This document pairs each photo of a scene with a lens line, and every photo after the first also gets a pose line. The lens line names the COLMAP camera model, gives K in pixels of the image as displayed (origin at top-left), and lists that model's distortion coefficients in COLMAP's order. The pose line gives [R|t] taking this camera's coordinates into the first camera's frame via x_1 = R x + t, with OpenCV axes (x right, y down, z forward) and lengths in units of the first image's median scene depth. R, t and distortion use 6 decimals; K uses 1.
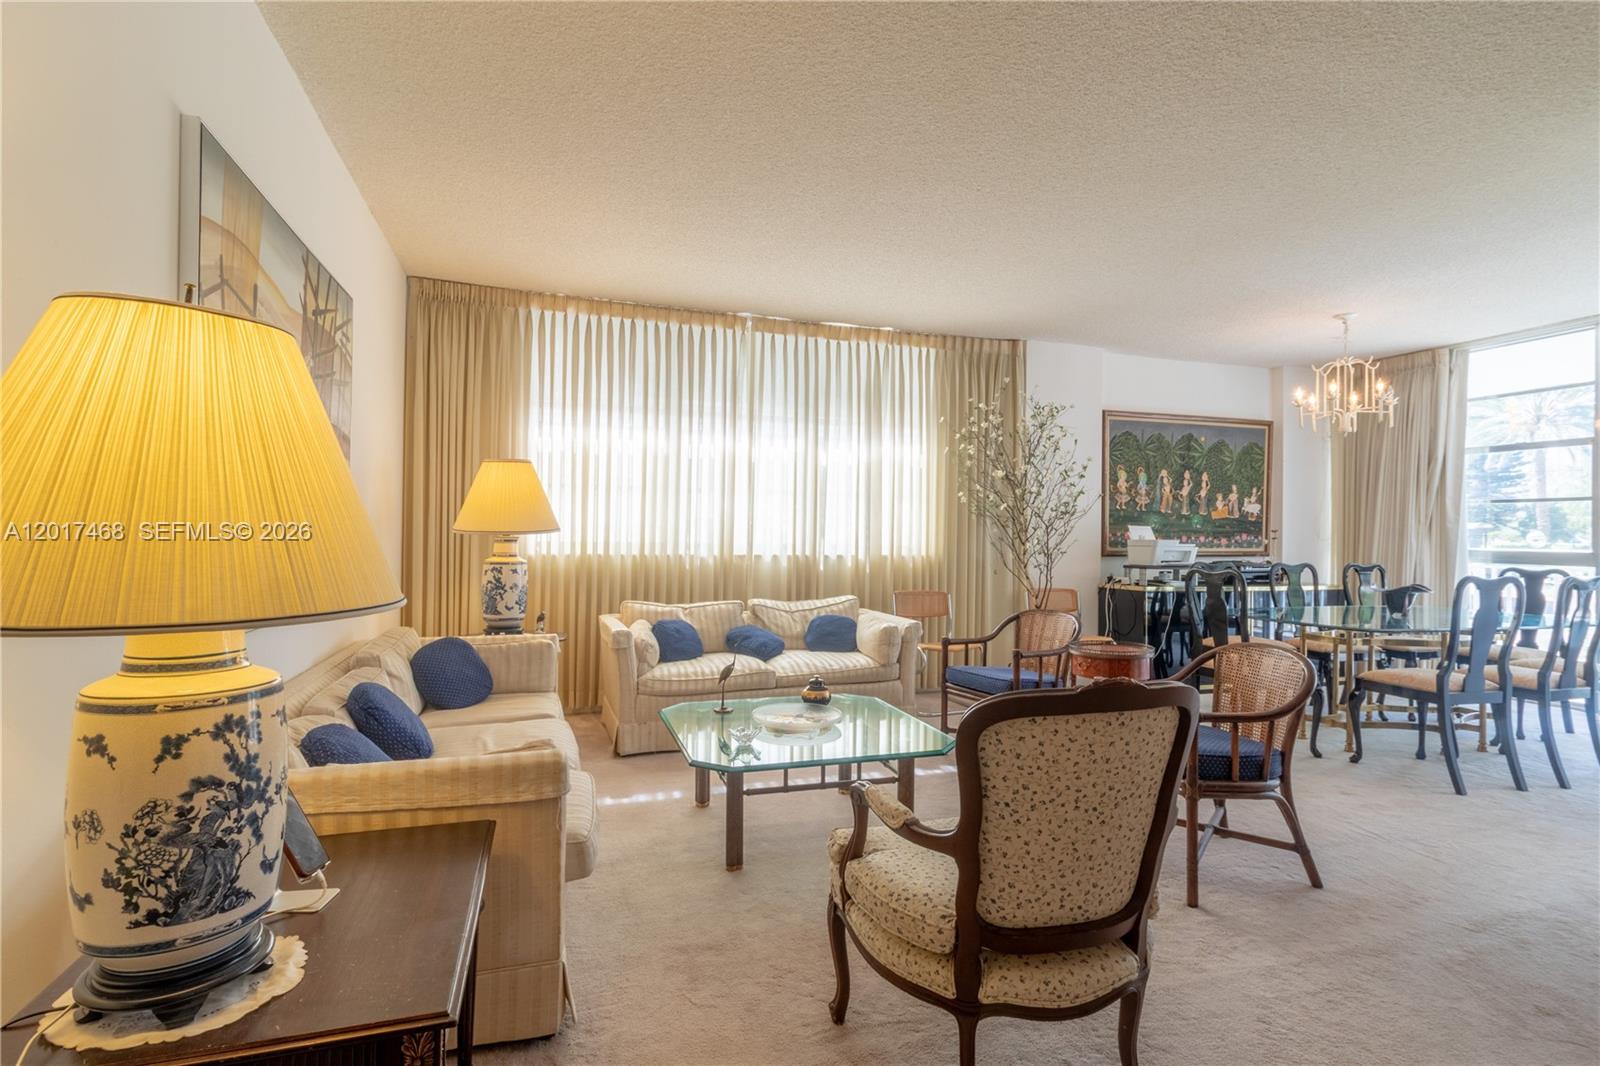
lens RADIAL K [[779.2, 0, 801.4], [0, 779.2, 526.8], [0, 0, 1]] dist [0.000997, 0.001821]
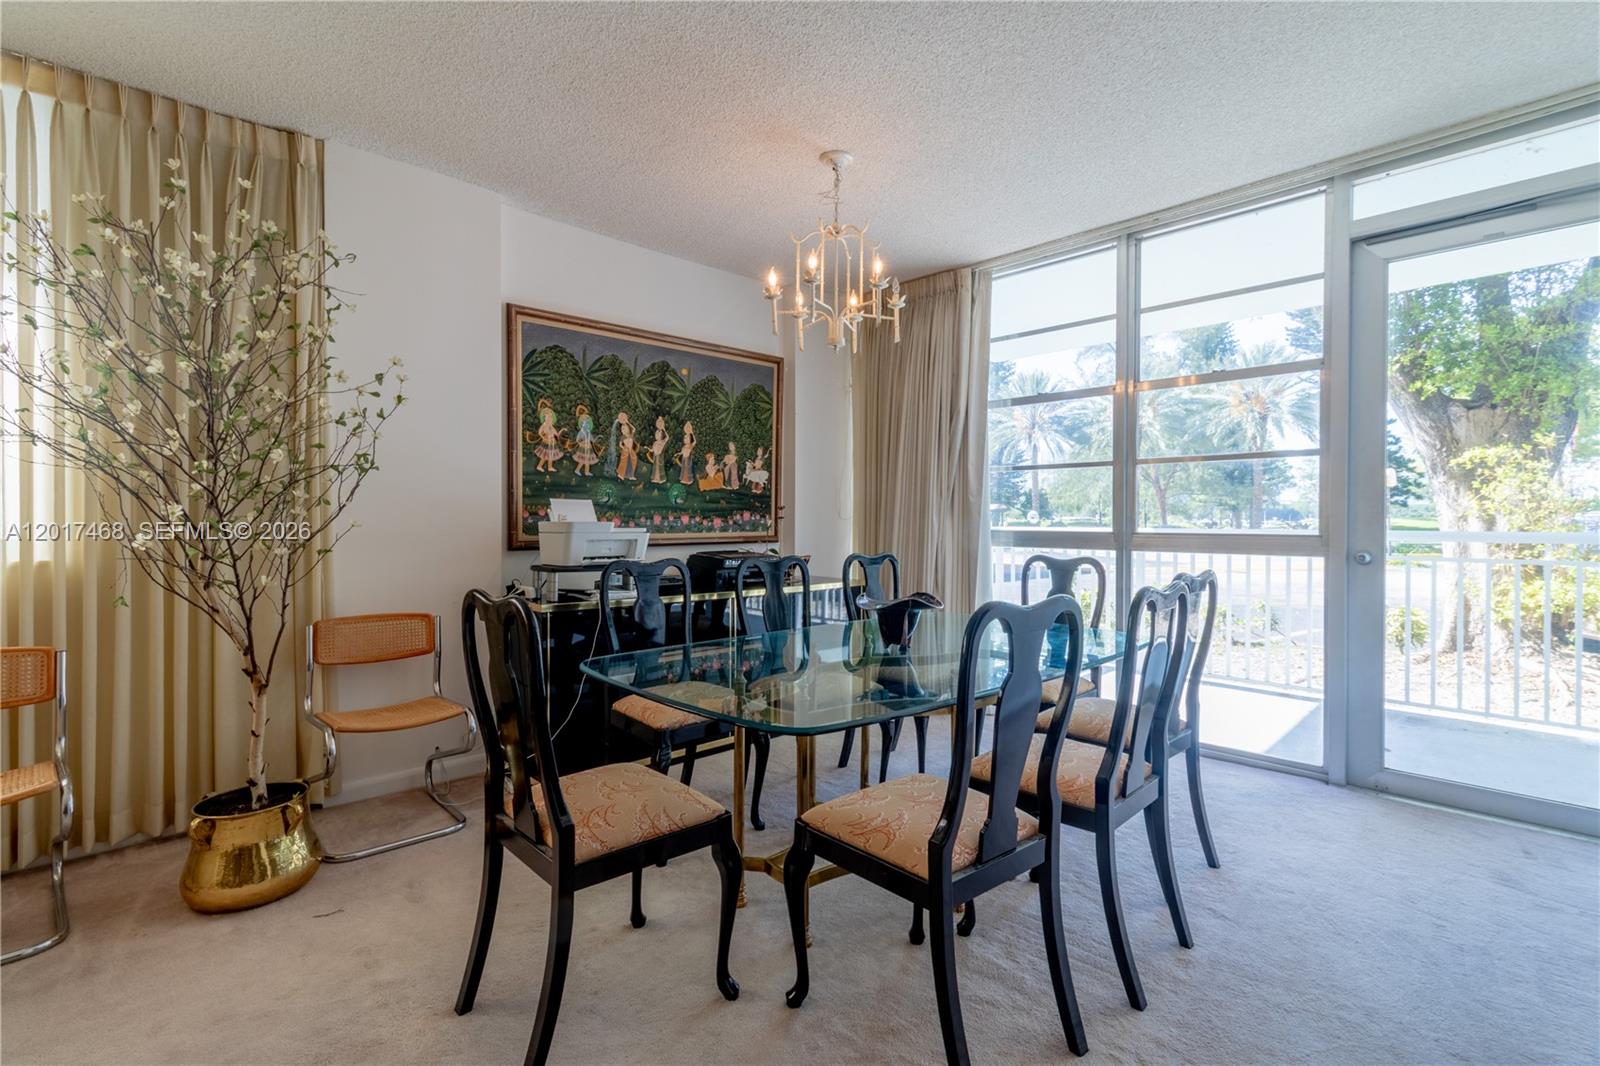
lens RADIAL K [[743.7, 0, 800.3], [0, 743.7, 521.2], [0, 0, 1]] dist [-0.003930, 0.002455]
pose [[0.898255, -0.010487, 0.439350, 0.359585], [0.003373, 0.999850, 0.016969, 0.007226], [-0.439462, -0.013761, 0.898156, 0.419578]]
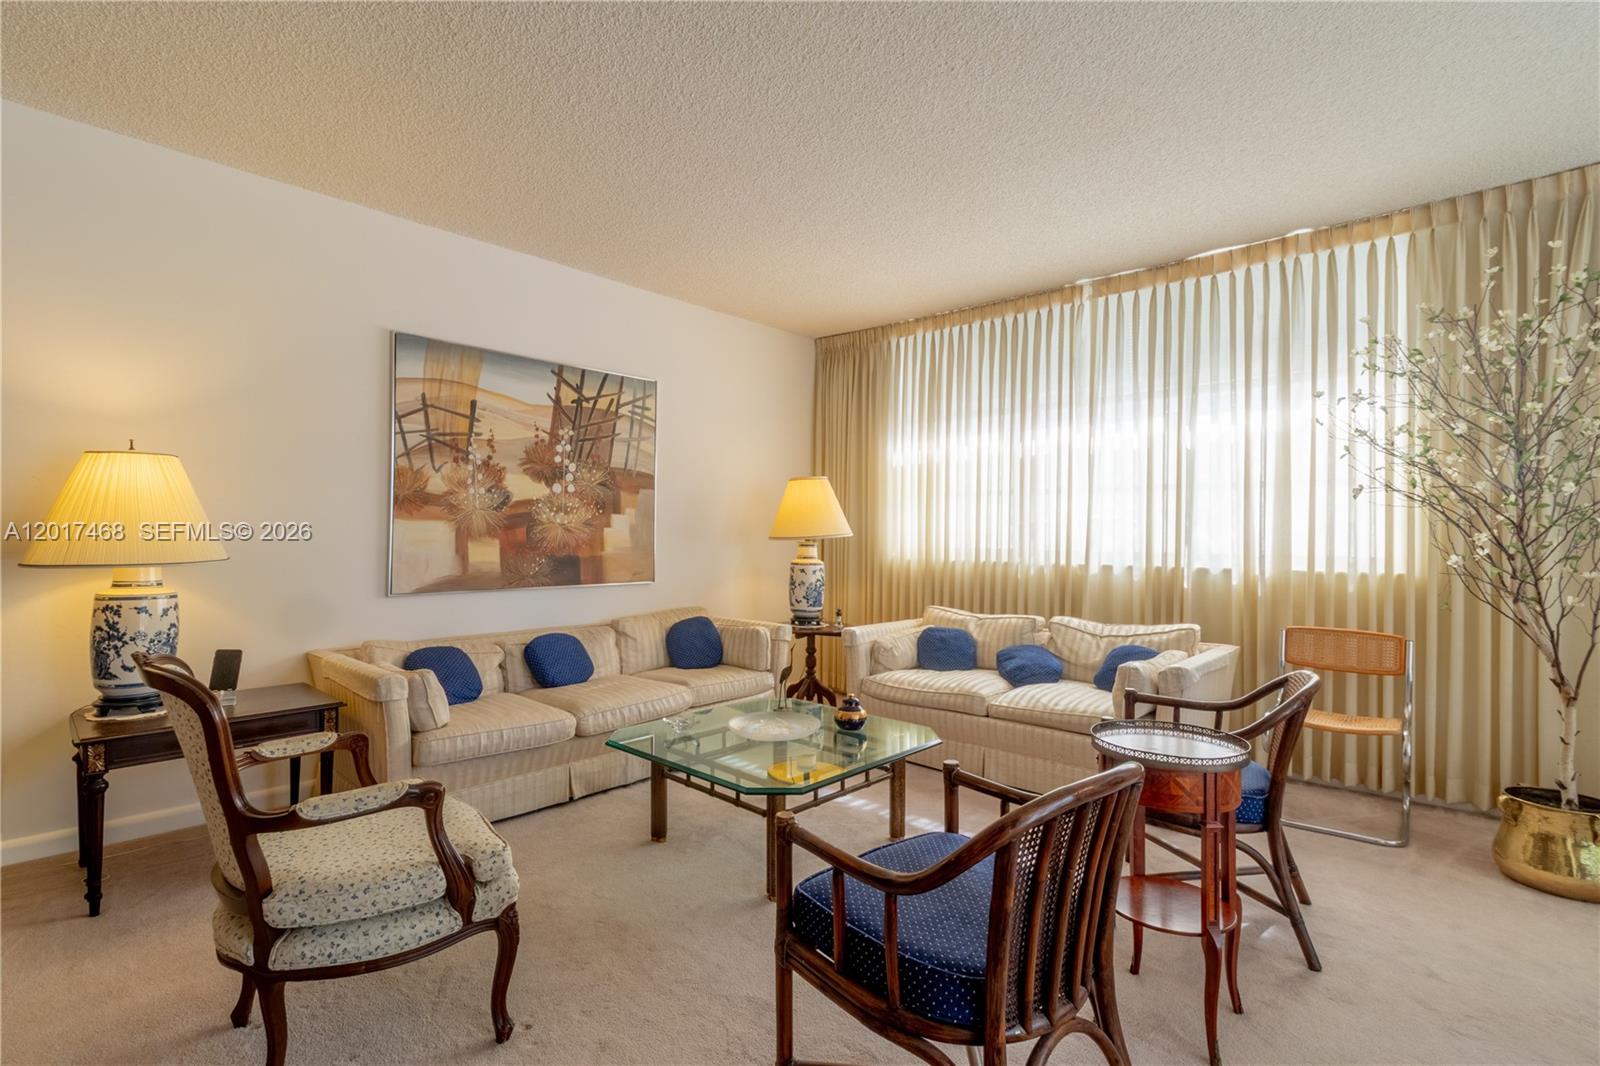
lens RADIAL K [[743.7, 0, 801.5], [0, 743.7, 536.5], [0, 0, 1]] dist [-0.003930, 0.002455]
pose [[0.492968, -0.007000, -0.870019, 0.430752], [0.006307, 0.999970, -0.004472, 0.006328], [0.870025, -0.003282, 0.492997, 0.299794]]
